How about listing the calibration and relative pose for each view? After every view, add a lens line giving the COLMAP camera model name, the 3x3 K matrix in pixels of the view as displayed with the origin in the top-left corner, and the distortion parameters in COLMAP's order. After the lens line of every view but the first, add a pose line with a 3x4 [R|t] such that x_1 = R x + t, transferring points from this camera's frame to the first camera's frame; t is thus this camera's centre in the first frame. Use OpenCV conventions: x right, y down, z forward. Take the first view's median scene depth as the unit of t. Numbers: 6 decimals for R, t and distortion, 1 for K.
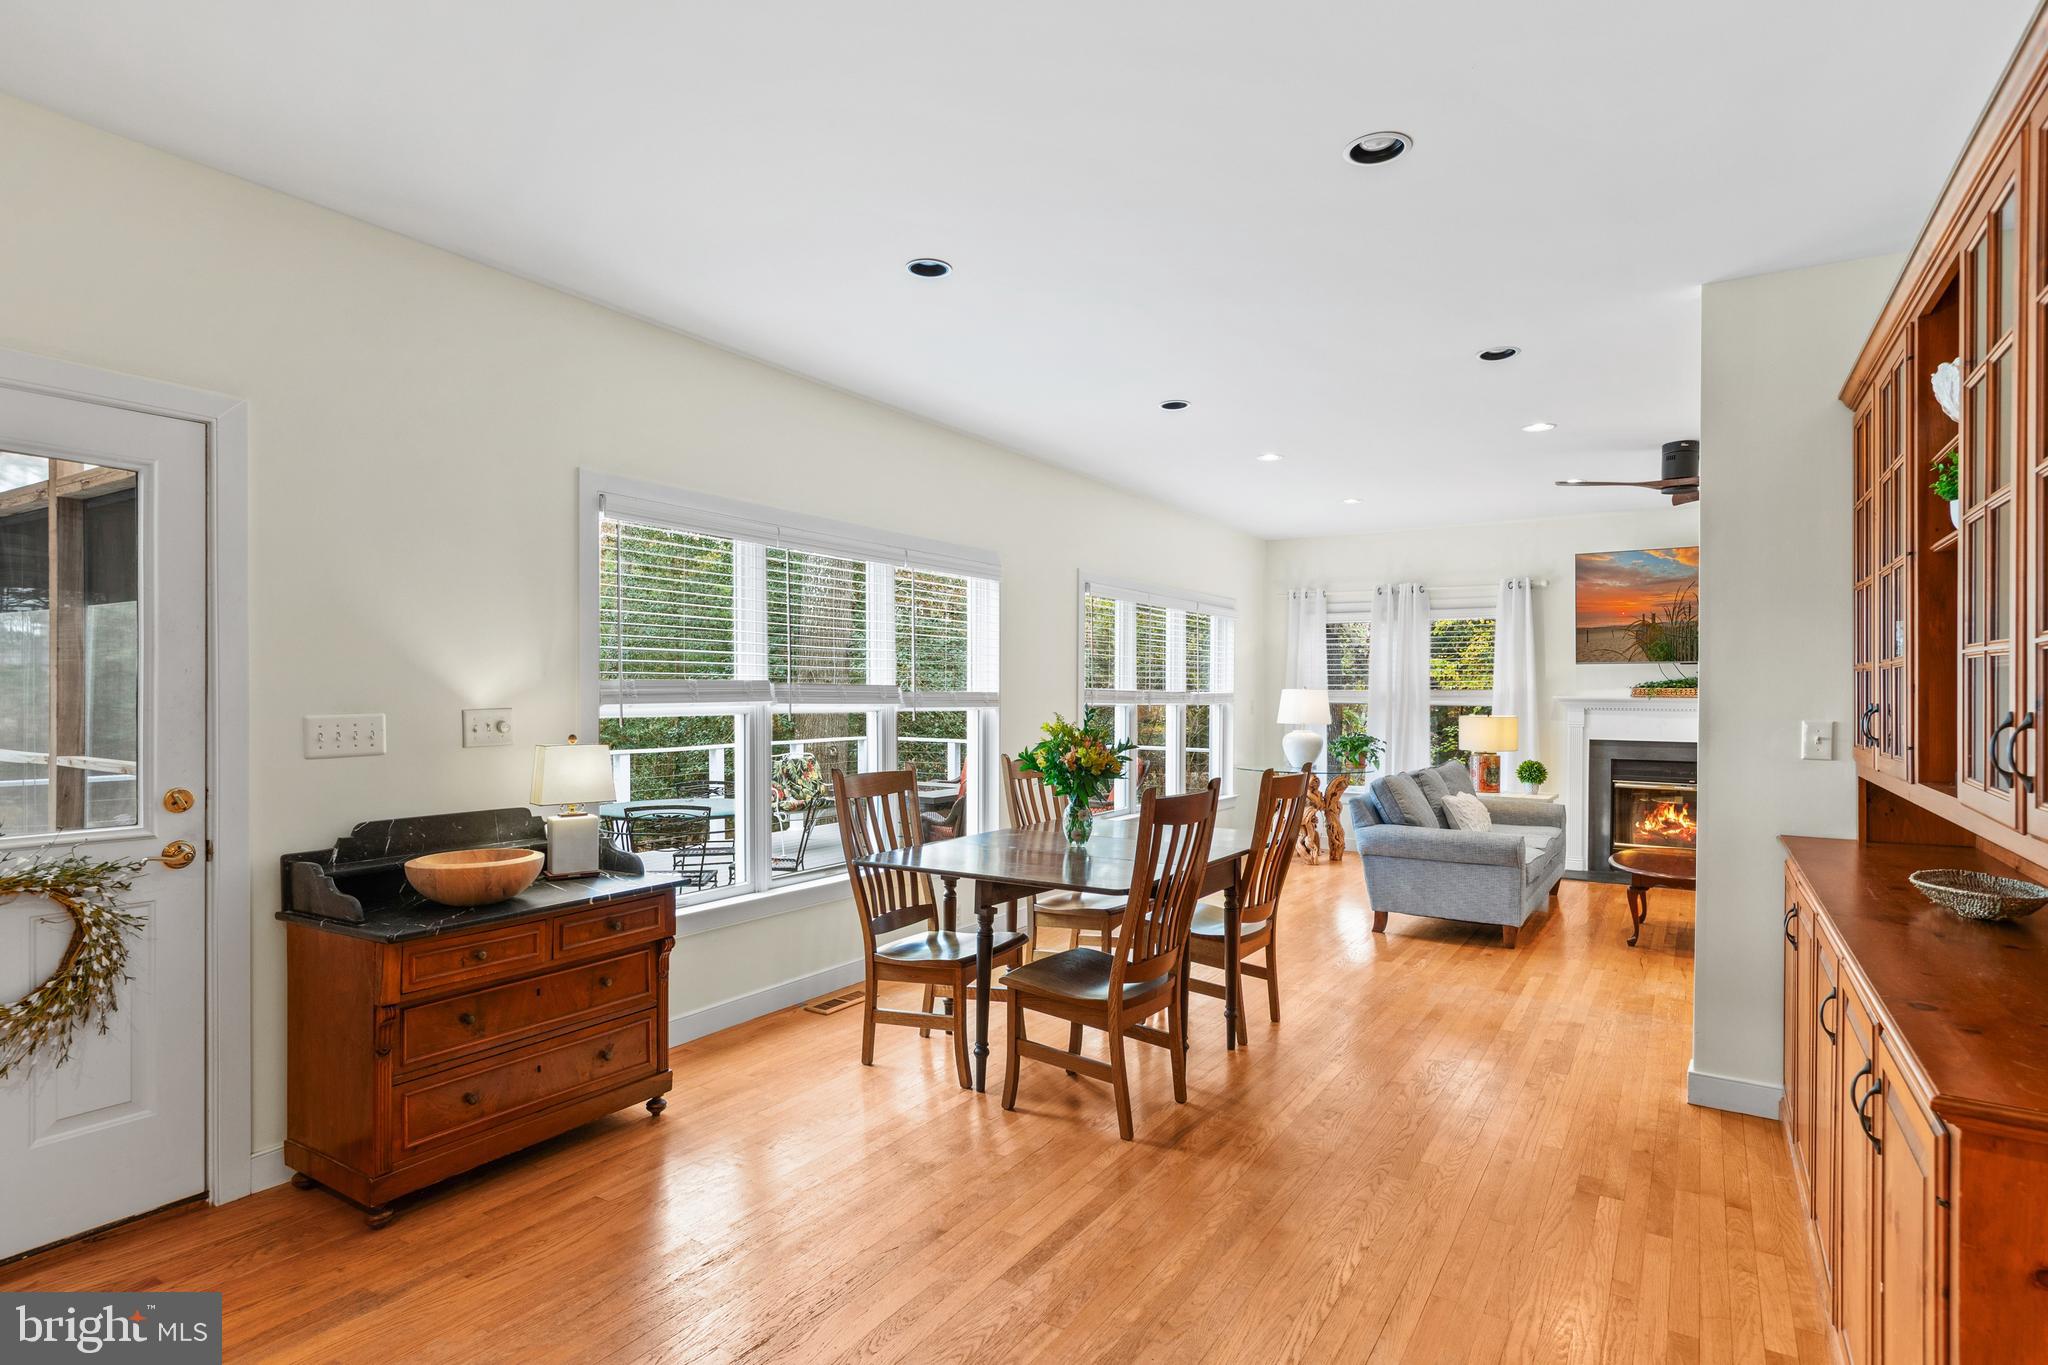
lens RADIAL K [[1050.2, 0, 1024.0], [0, 1050.2, 682.5], [0, 0, 1]] dist [-0.000124, 0.000138]
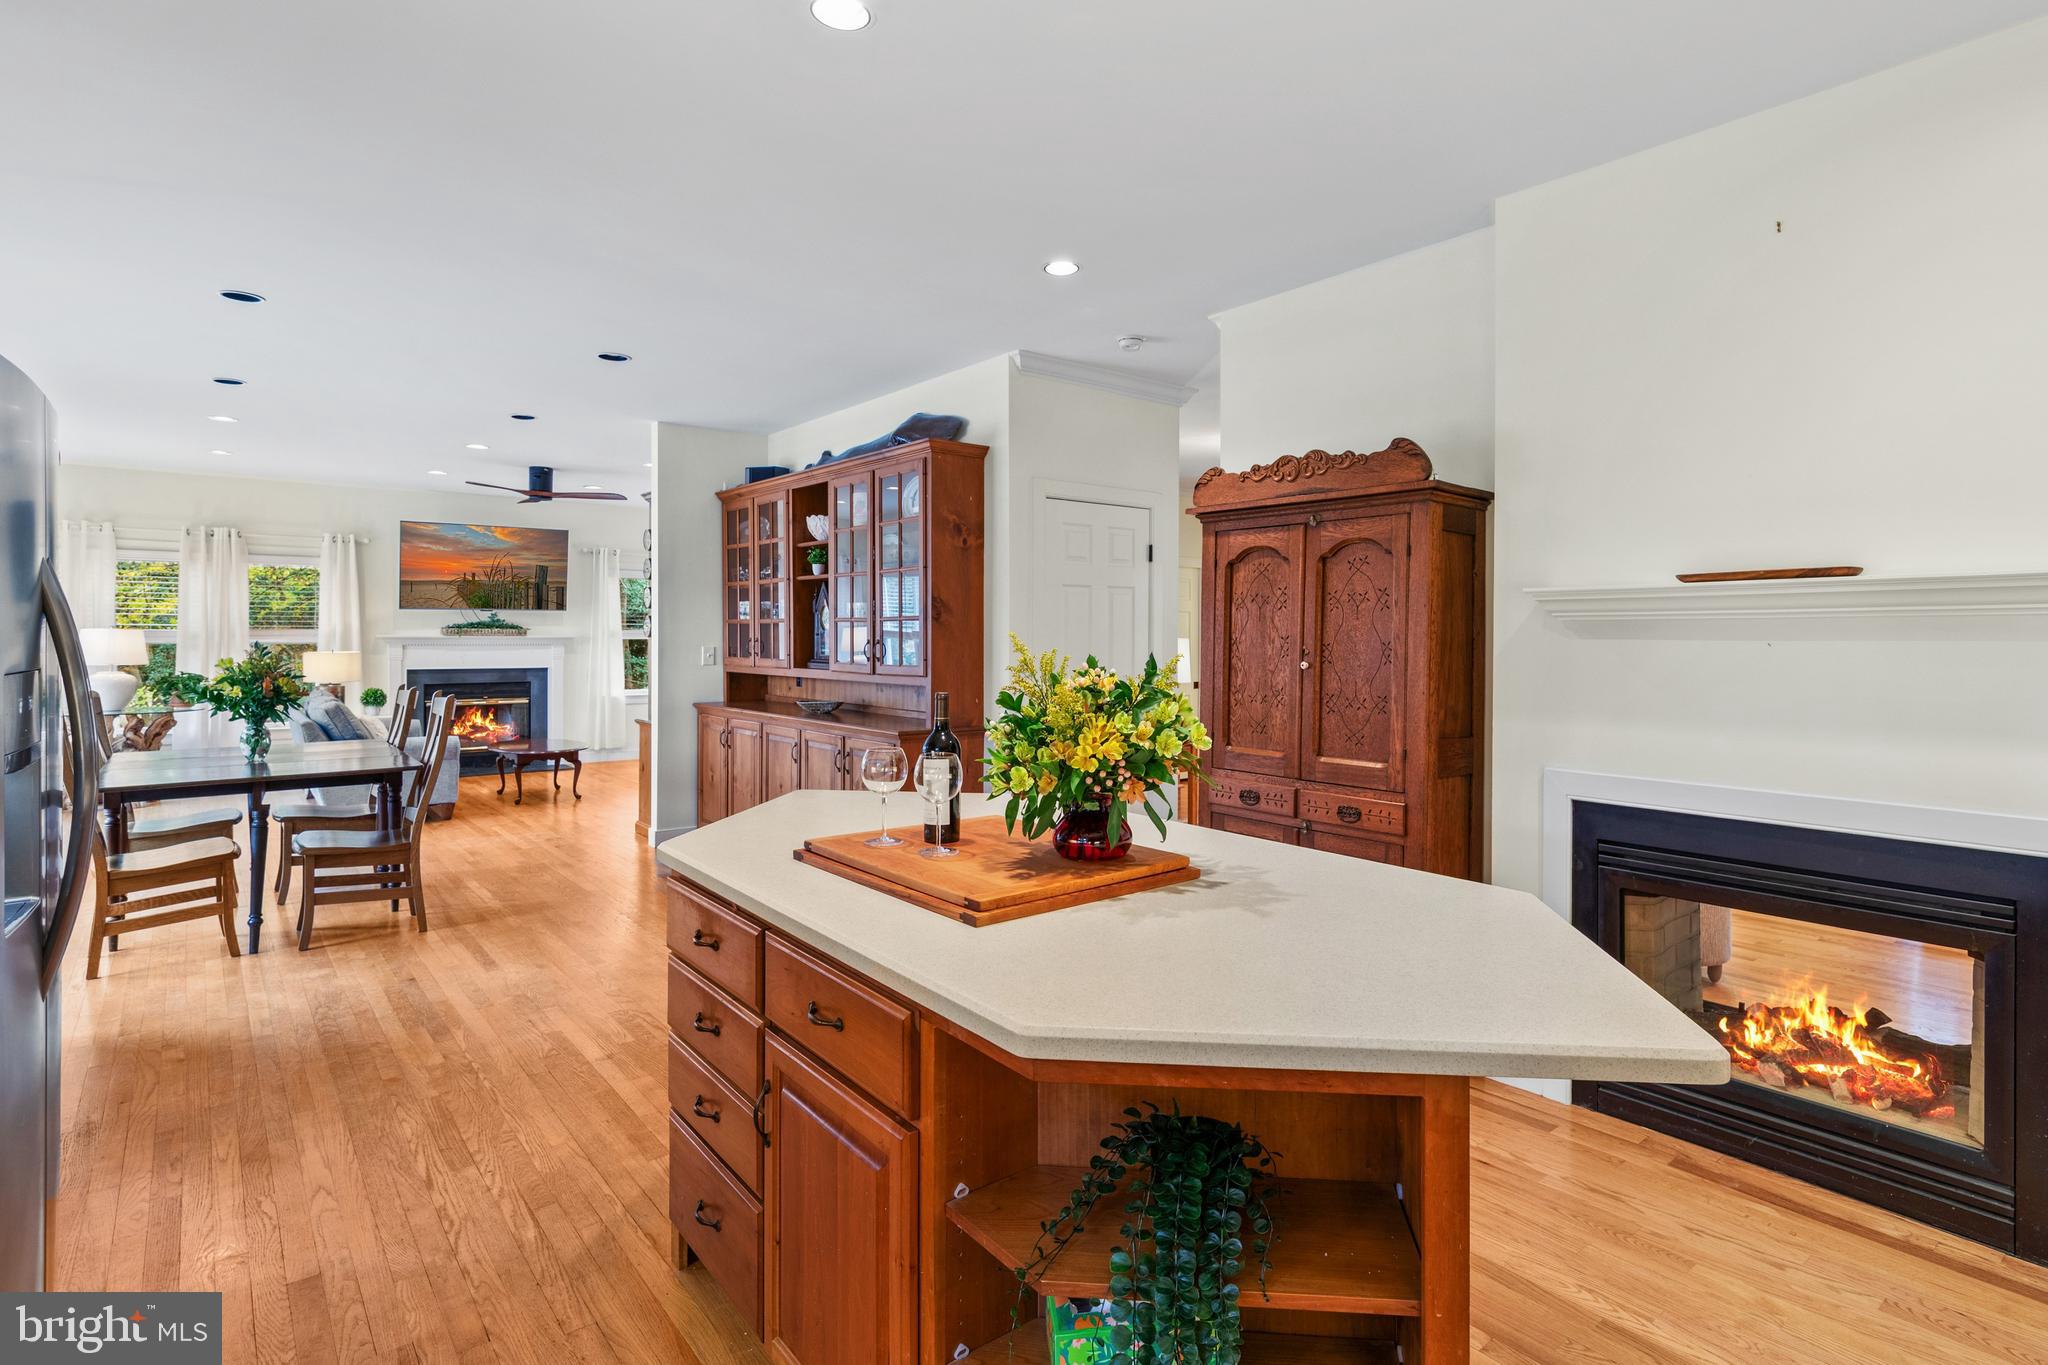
lens RADIAL K [[1041.1, 0, 1025.1], [0, 1041.1, 627.8], [0, 0, 1]] dist [-0.000106, -0.000022]
pose [[0.345324, 0.000670, 0.938483, -0.383885], [-0.009565, 0.999950, 0.002806, -0.005790], [-0.938435, -0.009946, 0.345313, -0.124842]]
